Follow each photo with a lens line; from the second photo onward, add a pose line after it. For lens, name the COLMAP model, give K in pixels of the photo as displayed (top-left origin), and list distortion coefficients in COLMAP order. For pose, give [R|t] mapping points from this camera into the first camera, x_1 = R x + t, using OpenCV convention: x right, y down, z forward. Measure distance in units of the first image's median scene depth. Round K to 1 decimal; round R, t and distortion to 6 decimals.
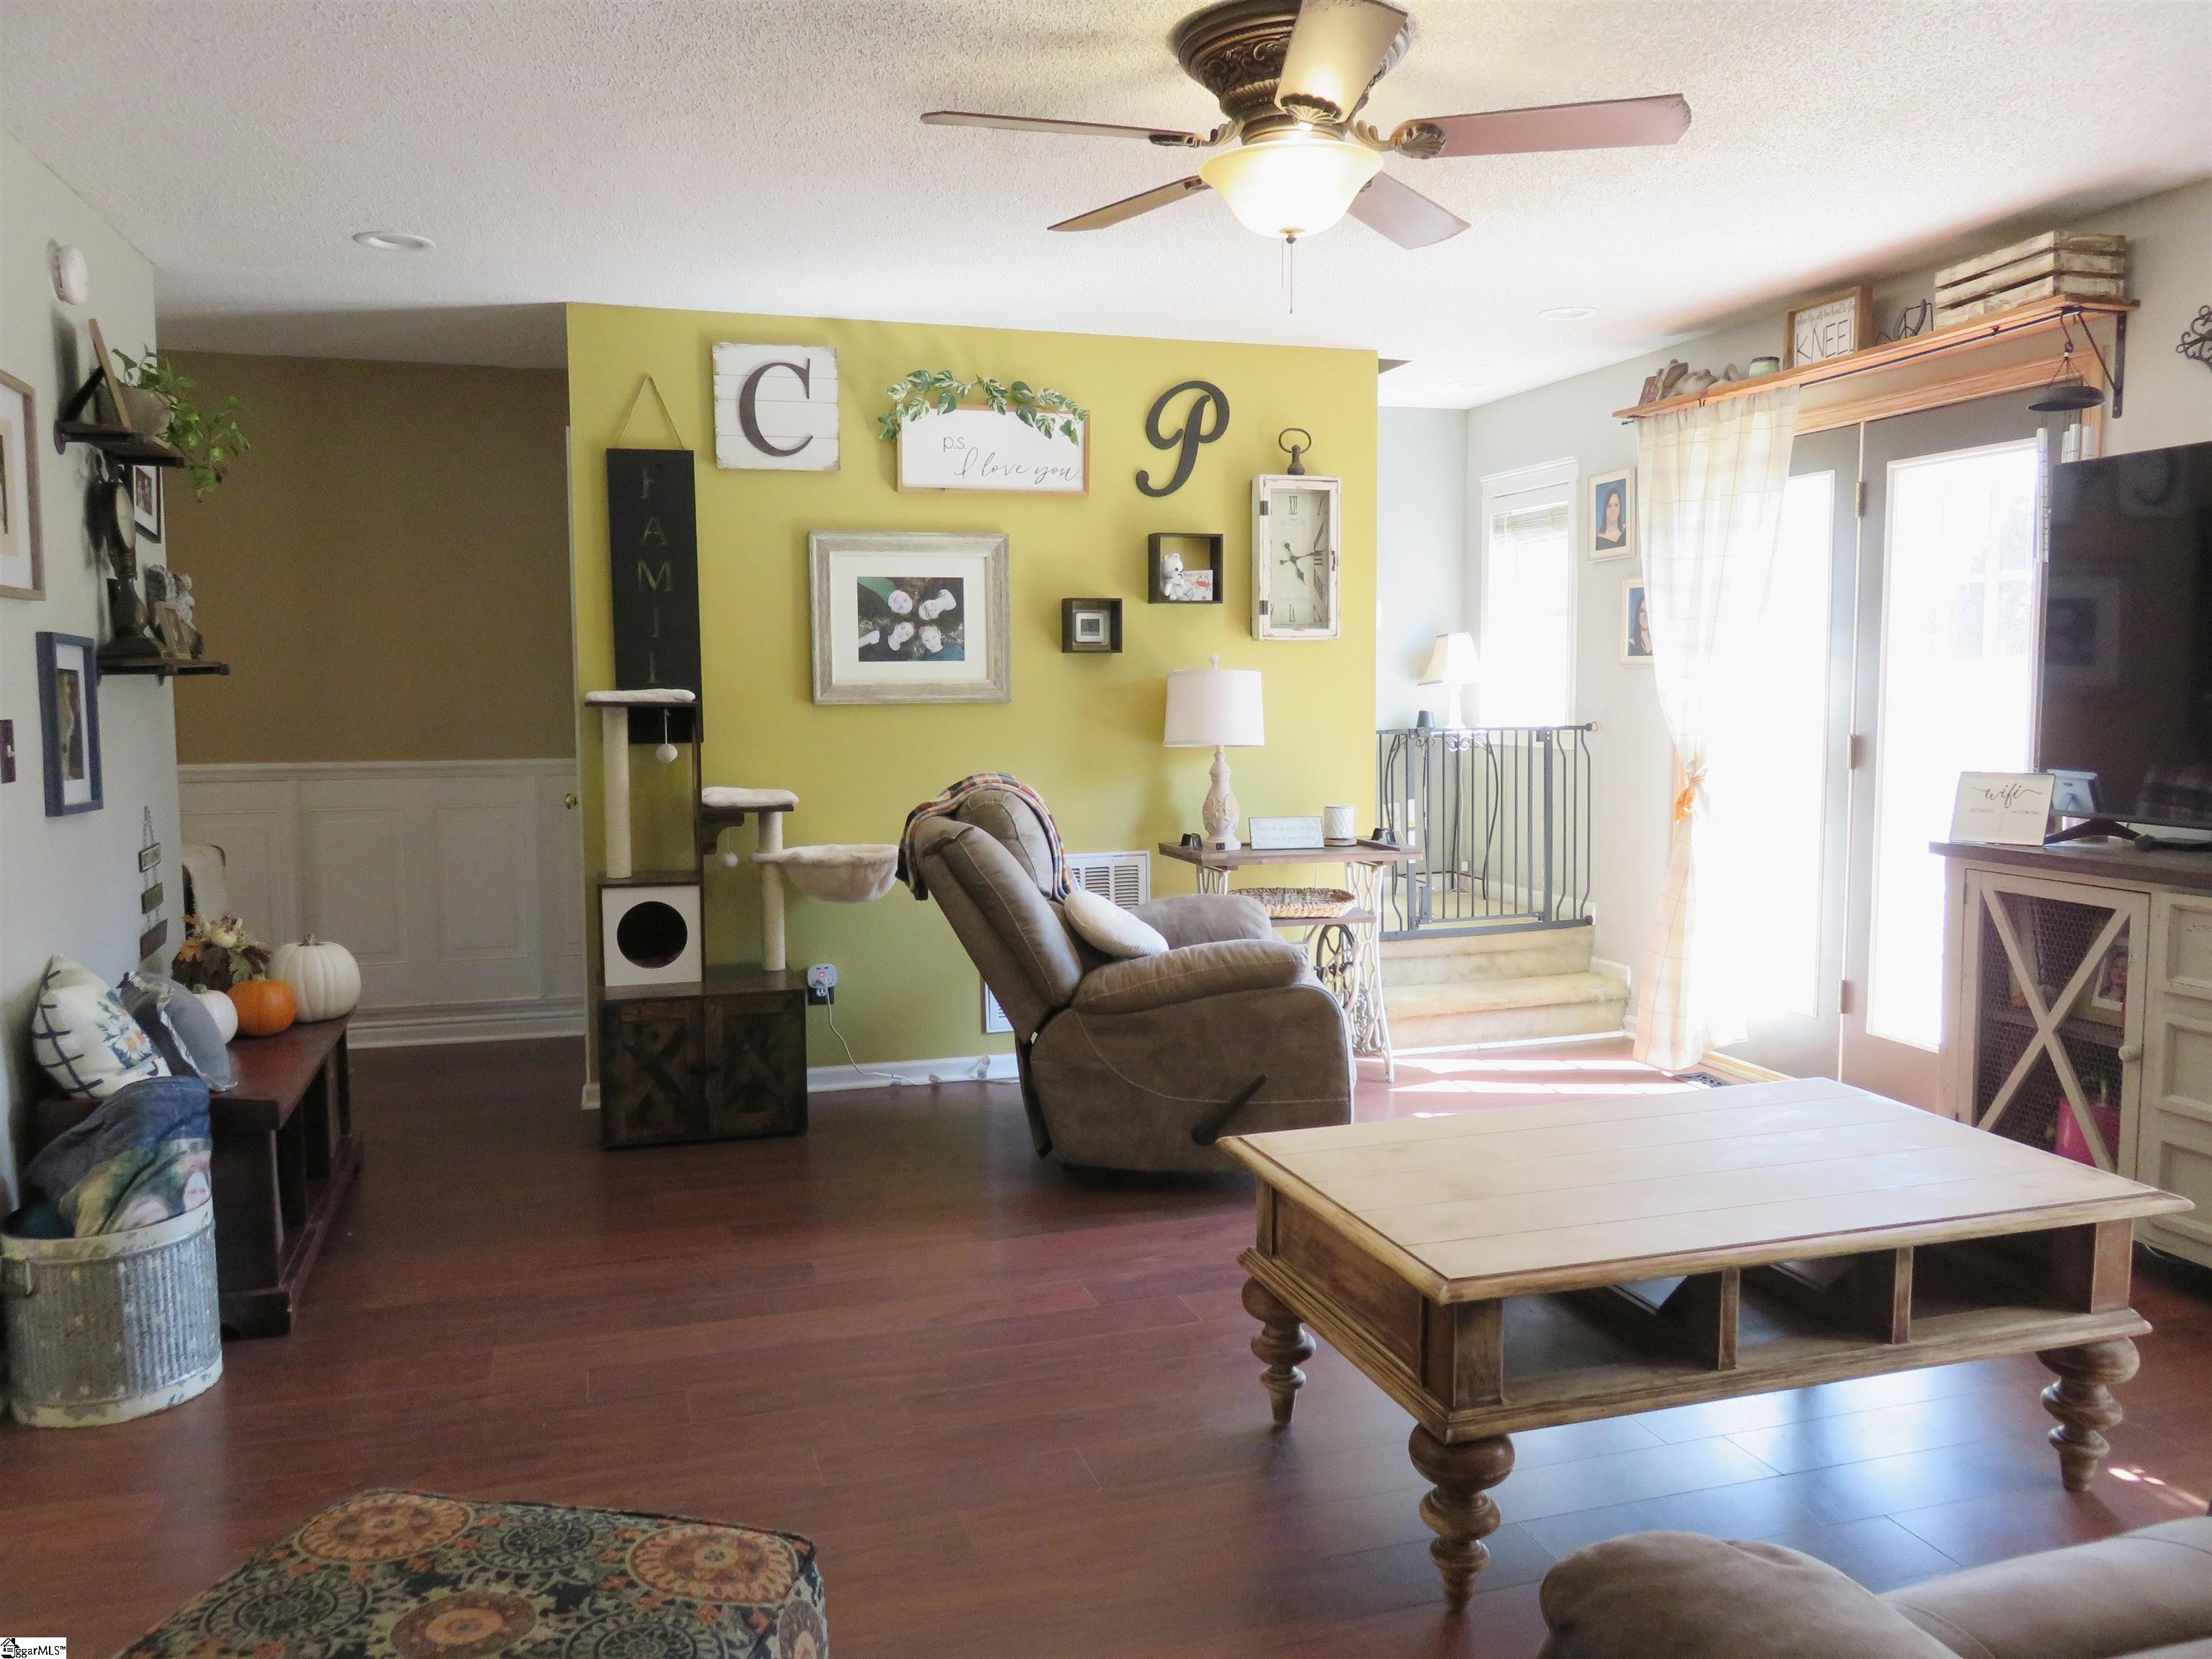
lens RADIAL K [[1657.4, 0, 1097.0], [0, 1657.4, 829.3], [0, 0, 1]] dist [-0.015370, 0.000452]
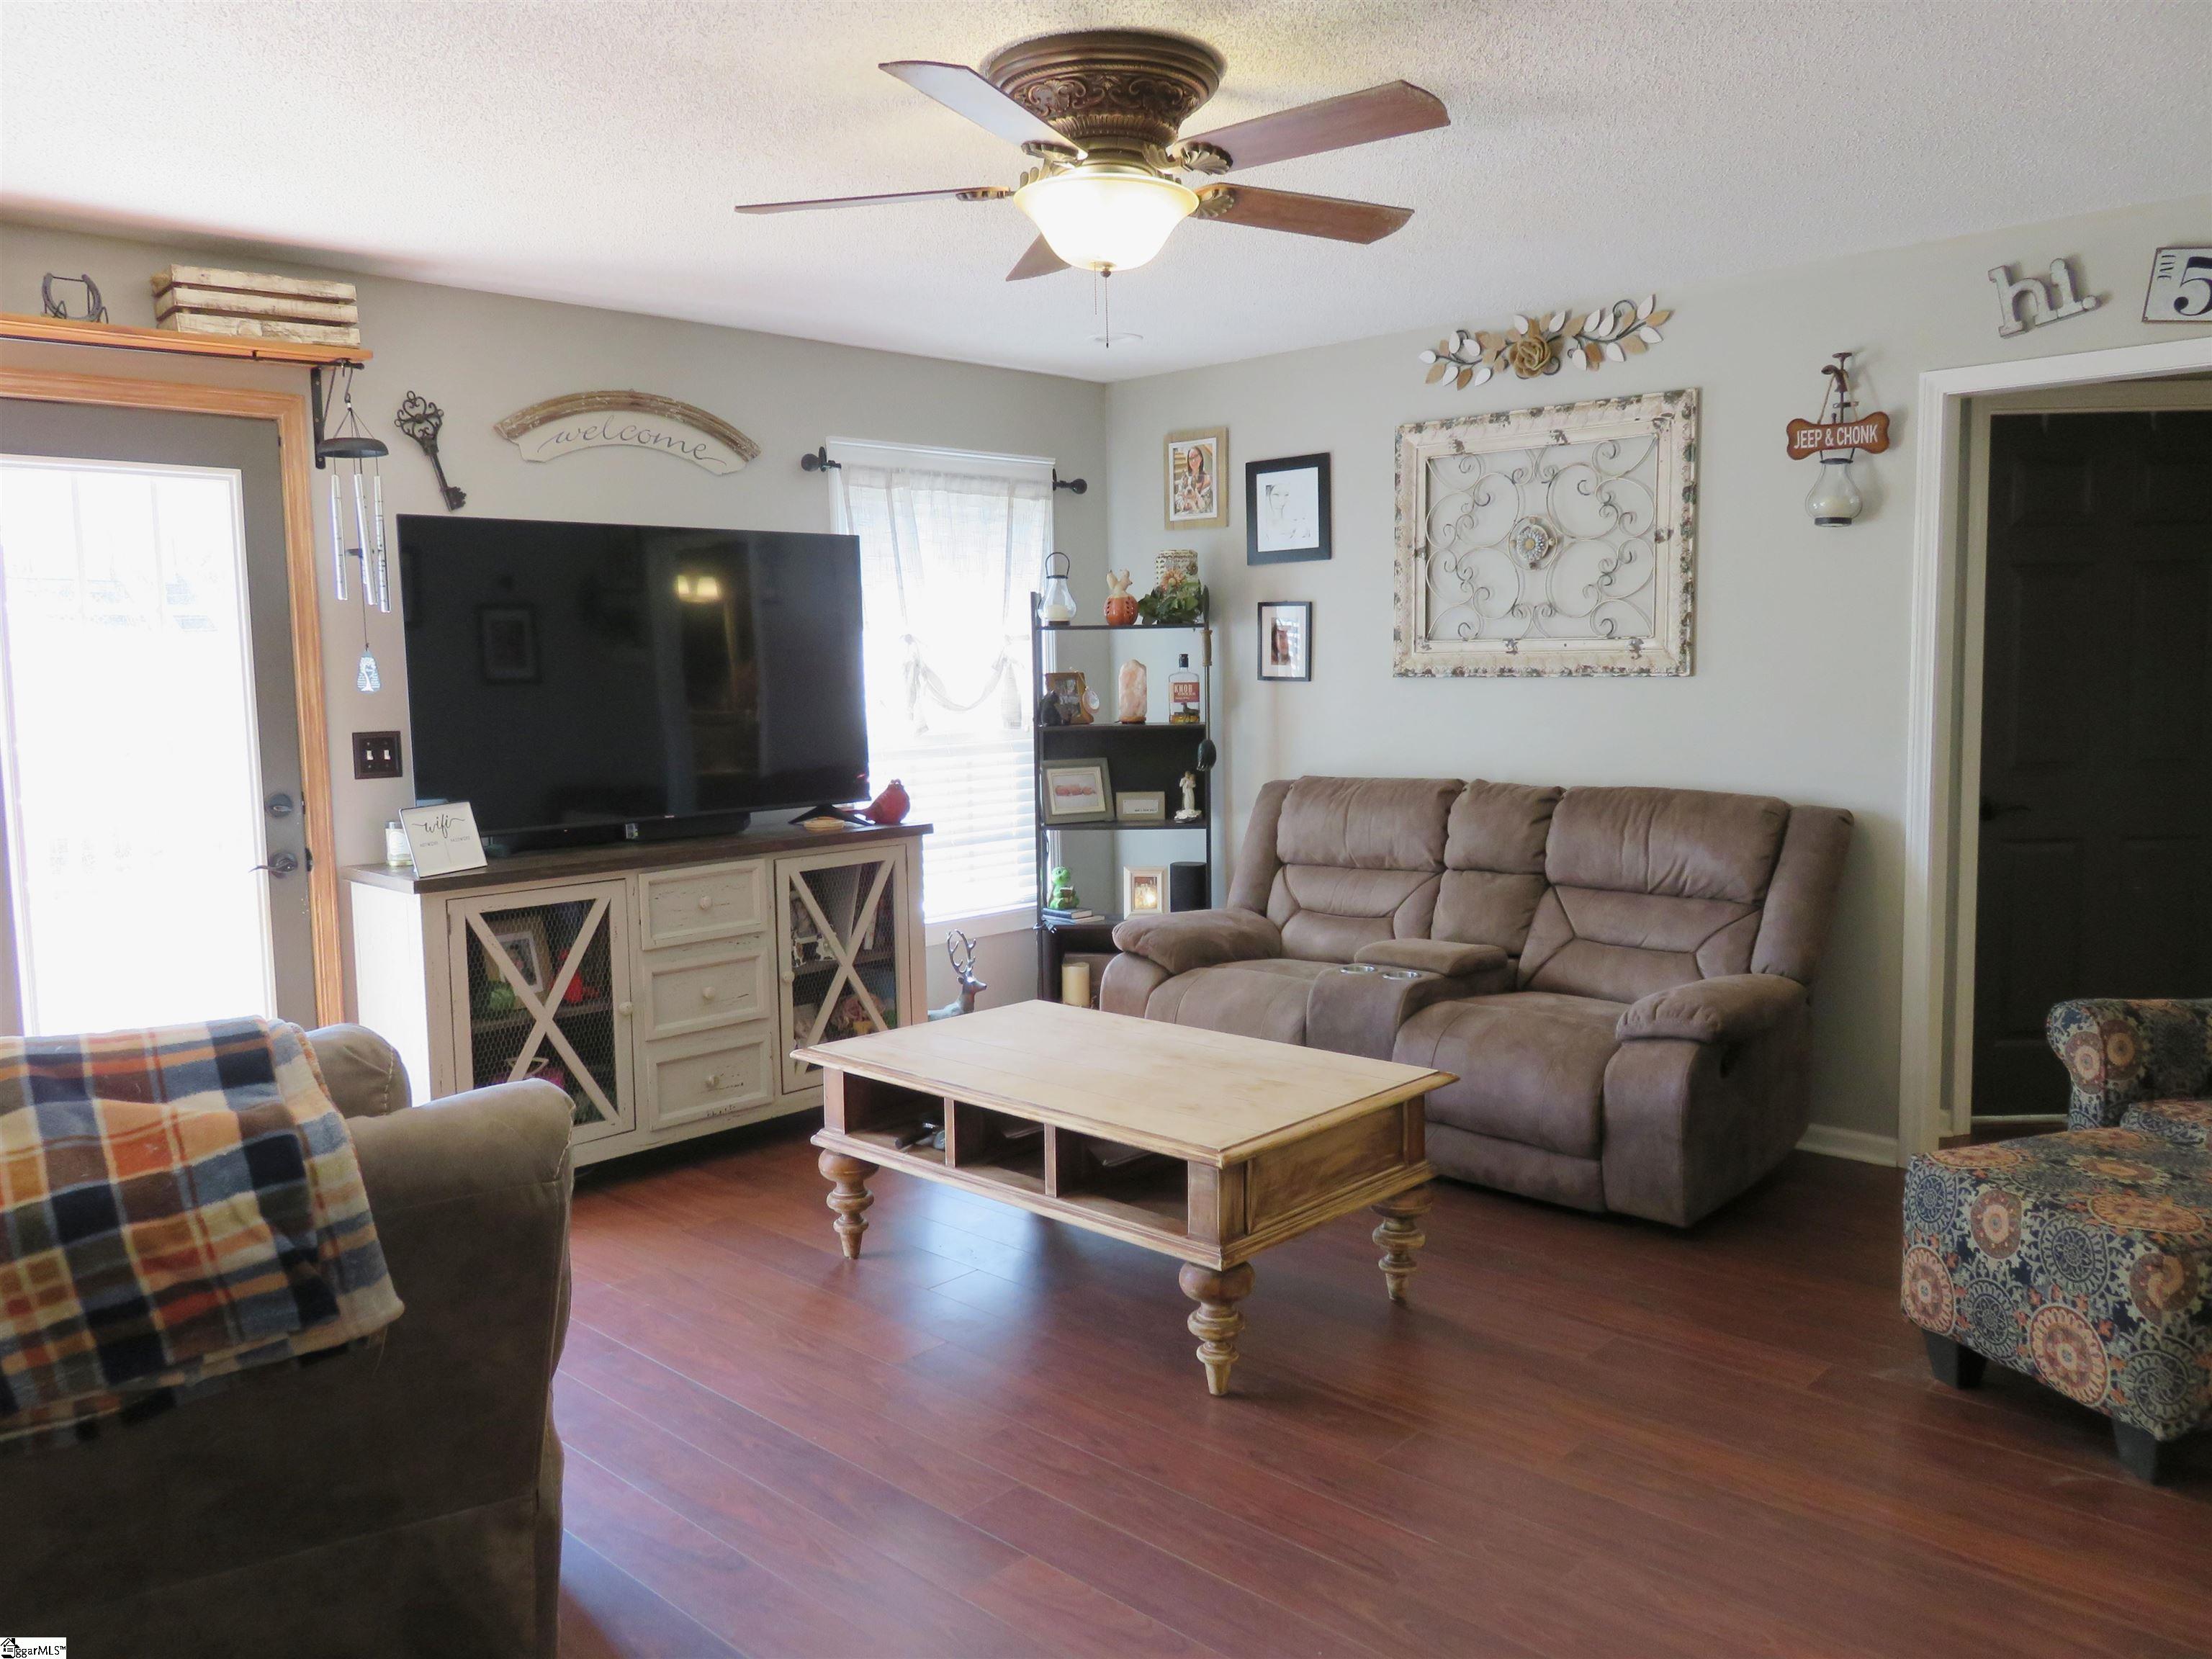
lens RADIAL K [[1657.4, 0, 1094.1], [0, 1657.4, 828.3], [0, 0, 1]] dist [-0.015370, 0.000452]
pose [[-0.490255, -0.075792, 0.868277, -0.630911], [0.100914, 0.984576, 0.142923, -0.142664], [-0.865717, 0.157689, -0.475045, 1.261888]]
